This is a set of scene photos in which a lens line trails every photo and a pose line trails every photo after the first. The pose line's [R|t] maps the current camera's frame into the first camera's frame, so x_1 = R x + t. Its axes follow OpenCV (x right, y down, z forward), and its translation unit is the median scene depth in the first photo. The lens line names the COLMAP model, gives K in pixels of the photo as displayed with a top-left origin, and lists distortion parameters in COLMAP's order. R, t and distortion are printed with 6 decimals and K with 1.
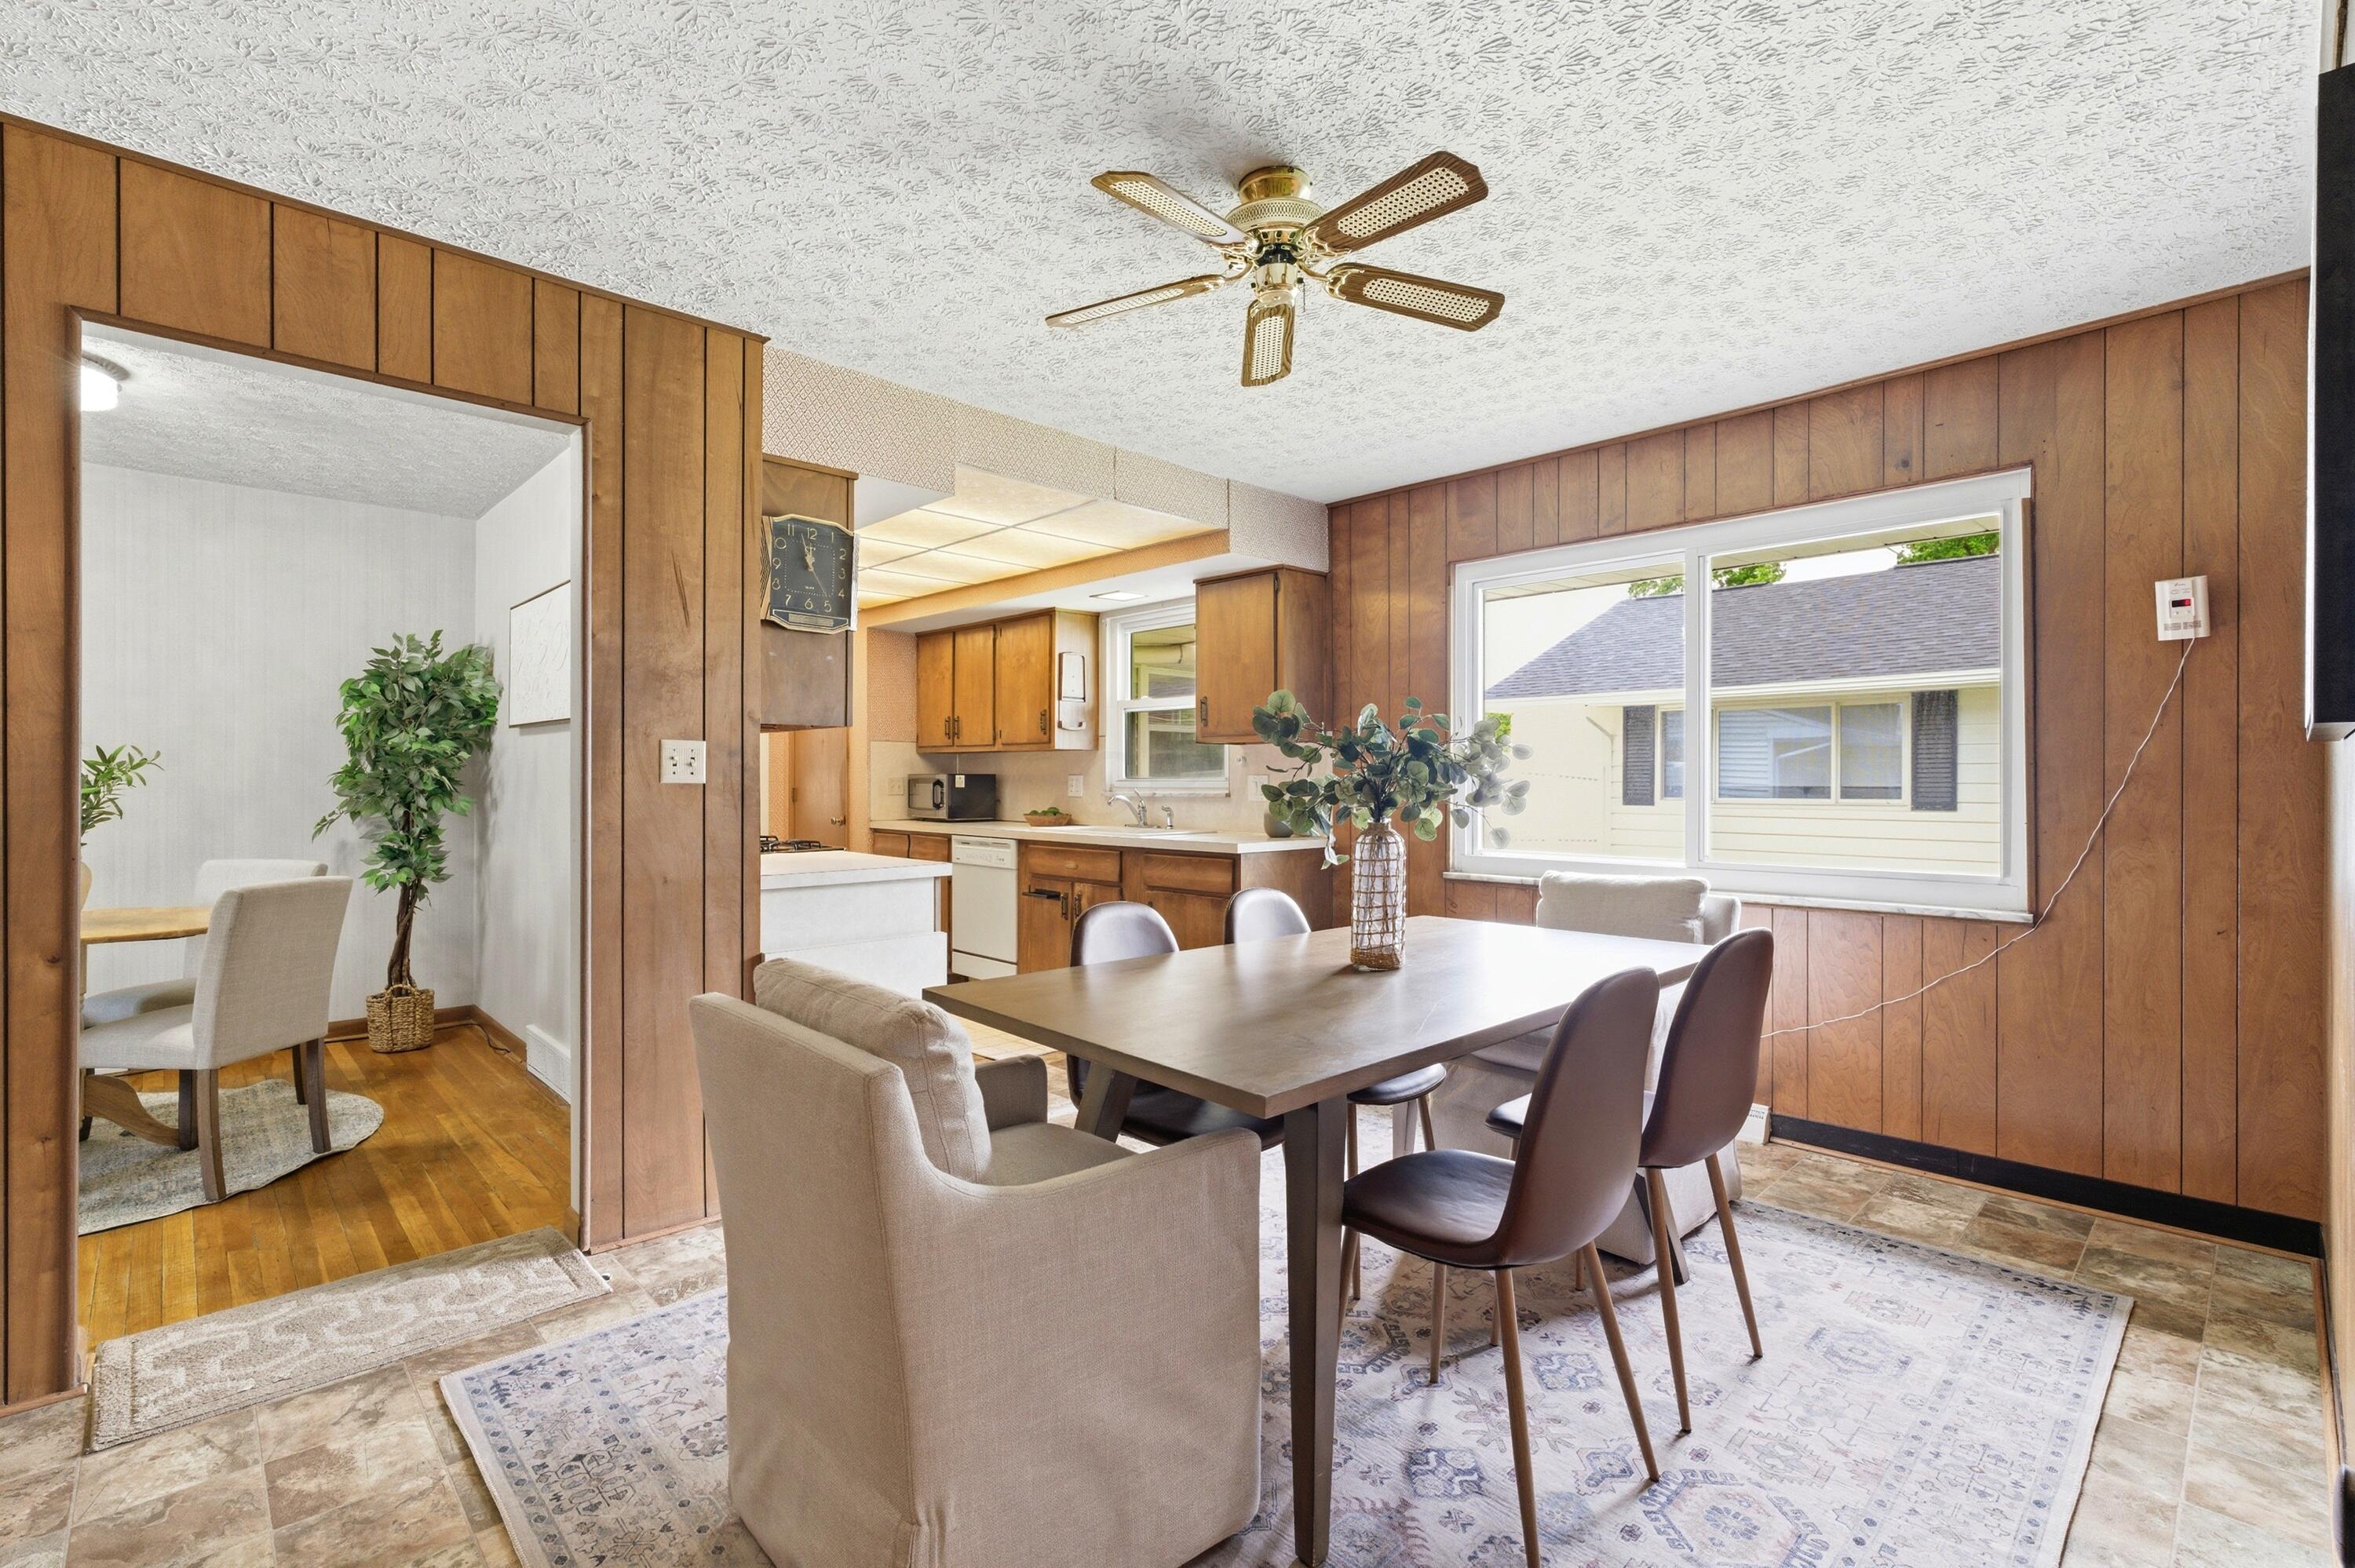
lens RADIAL K [[1071.8, 0, 1155.5], [0, 1071.8, 781.8], [0, 0, 1]] dist [-0.005991, 0.000123]
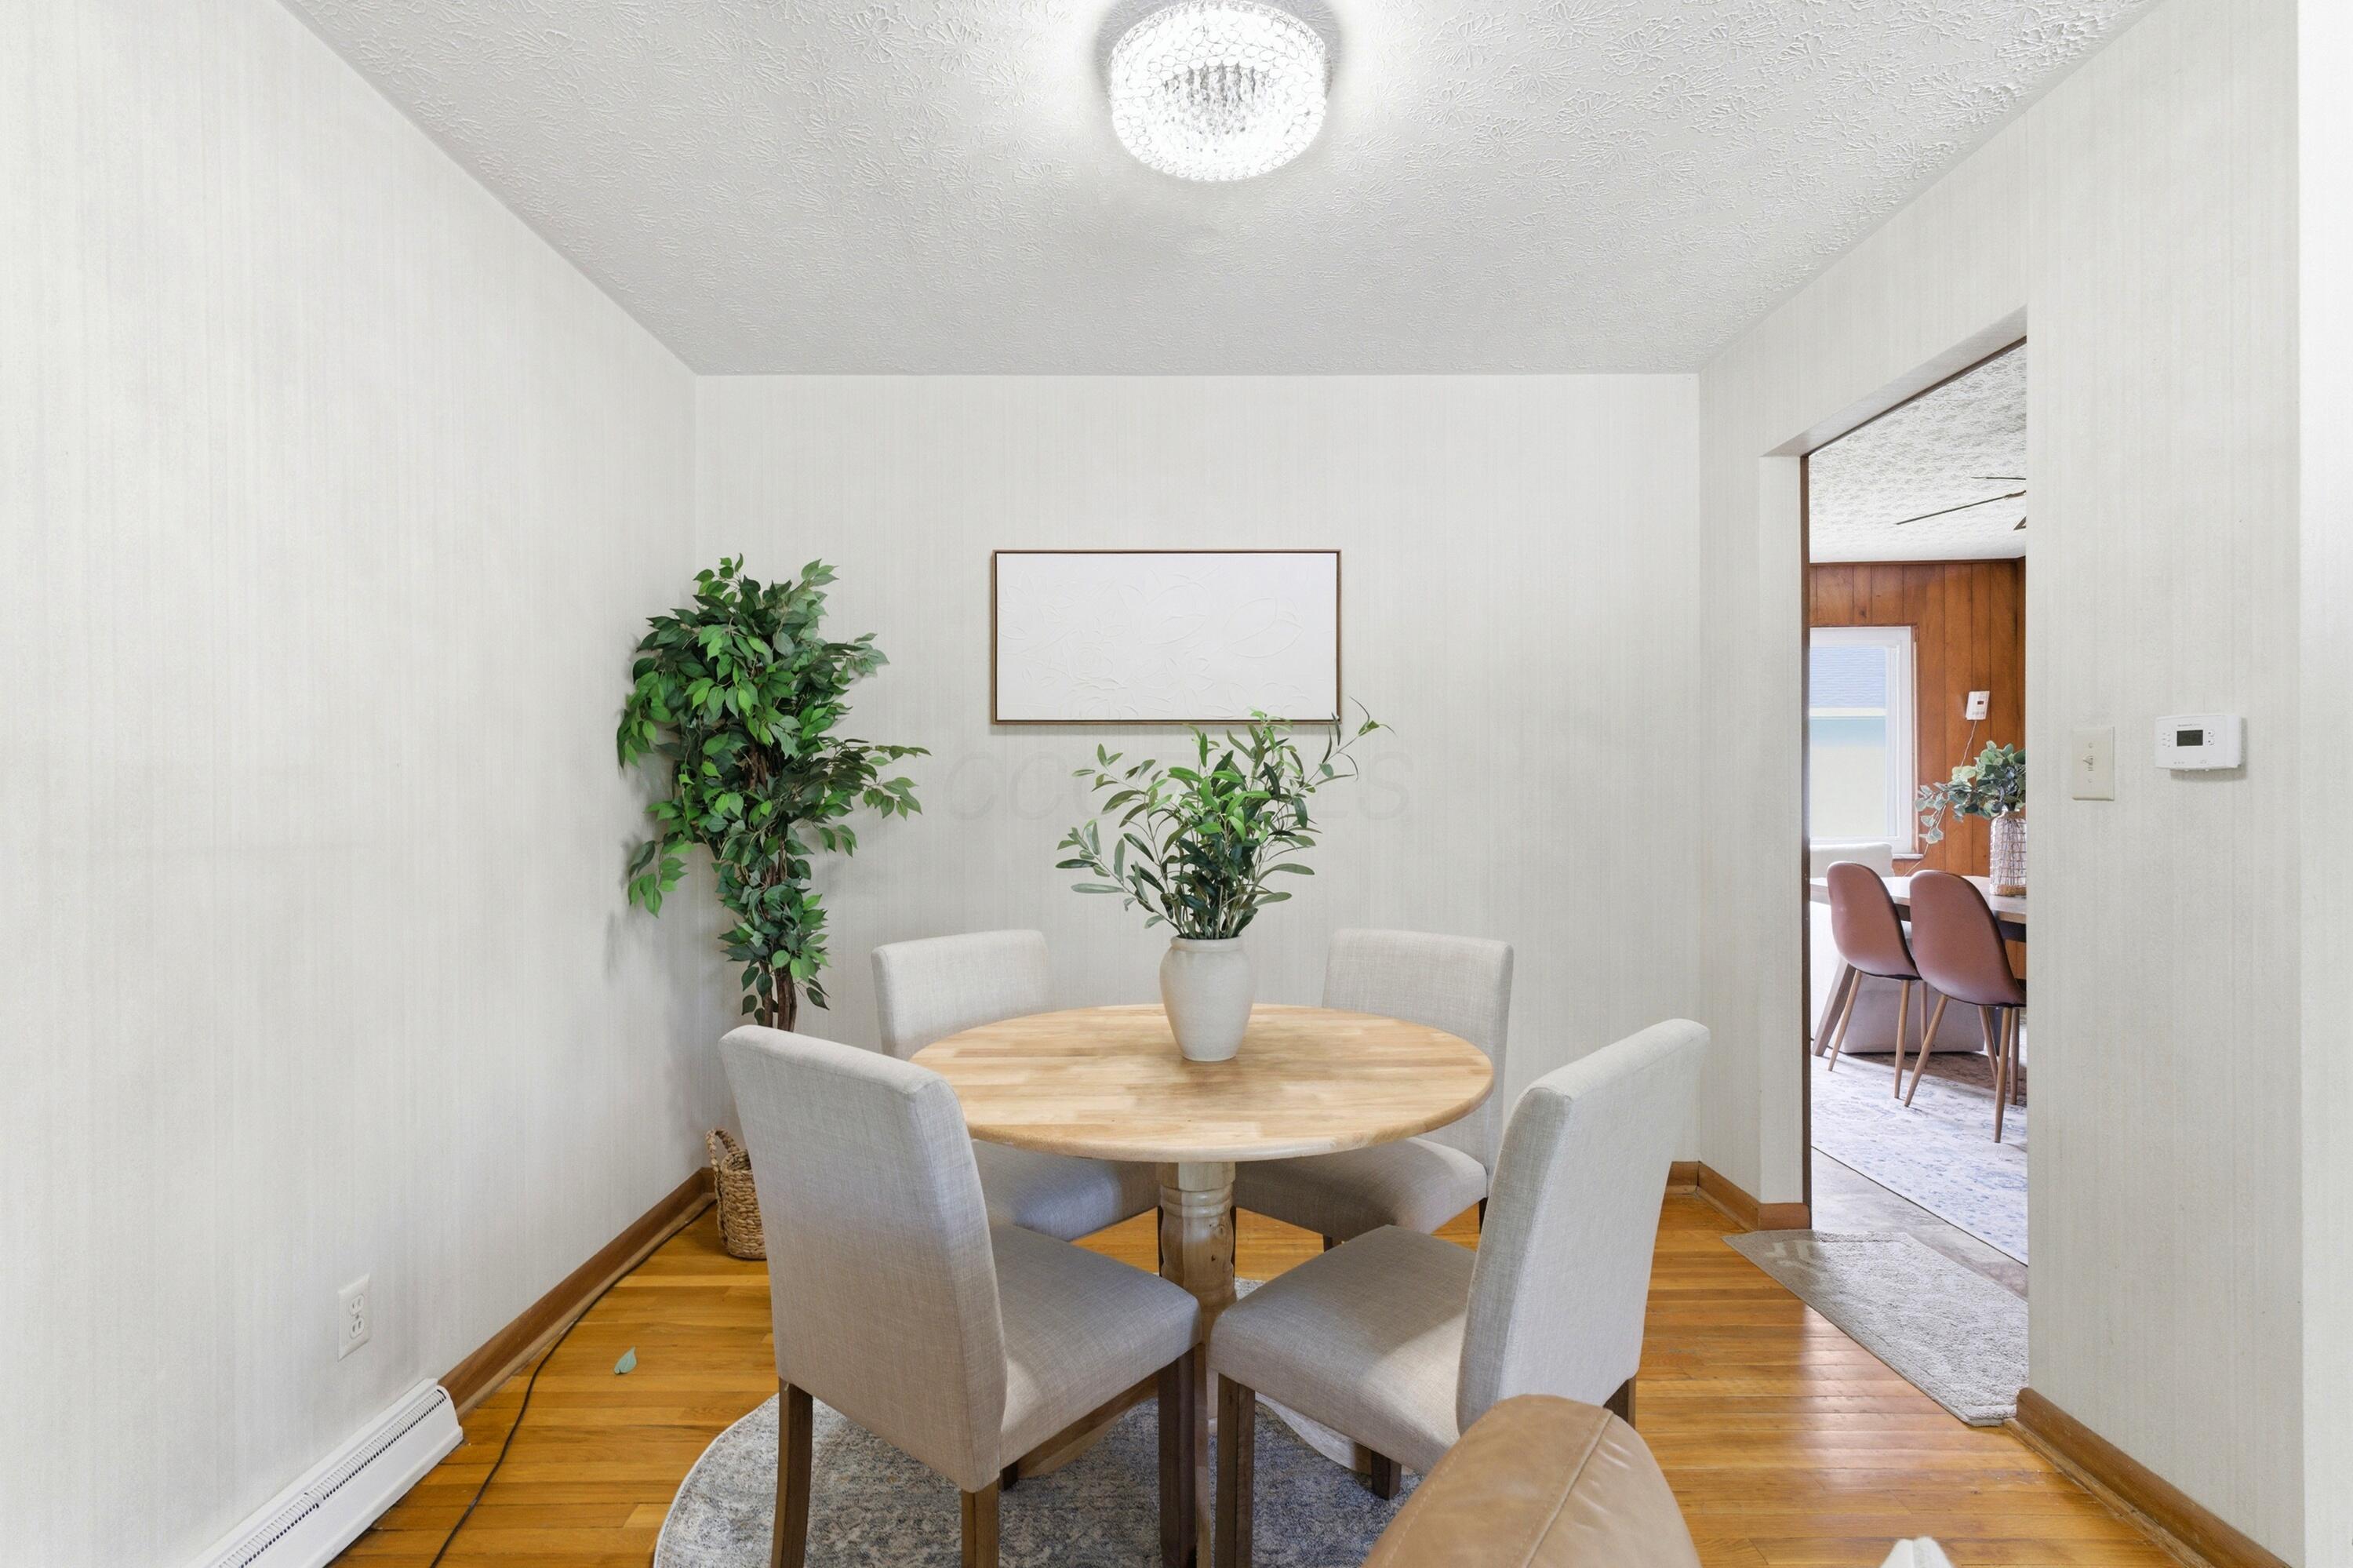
lens RADIAL K [[1071.1, 0, 1176.0], [0, 1071.1, 787.6], [0, 0, 1]] dist [-0.005991, 0.000123]
pose [[0.682184, 0.006534, 0.731151, -1.673958], [-0.002379, 0.999975, -0.006716, 0.018496], [-0.731176, 0.002842, 0.682182, 0.721711]]
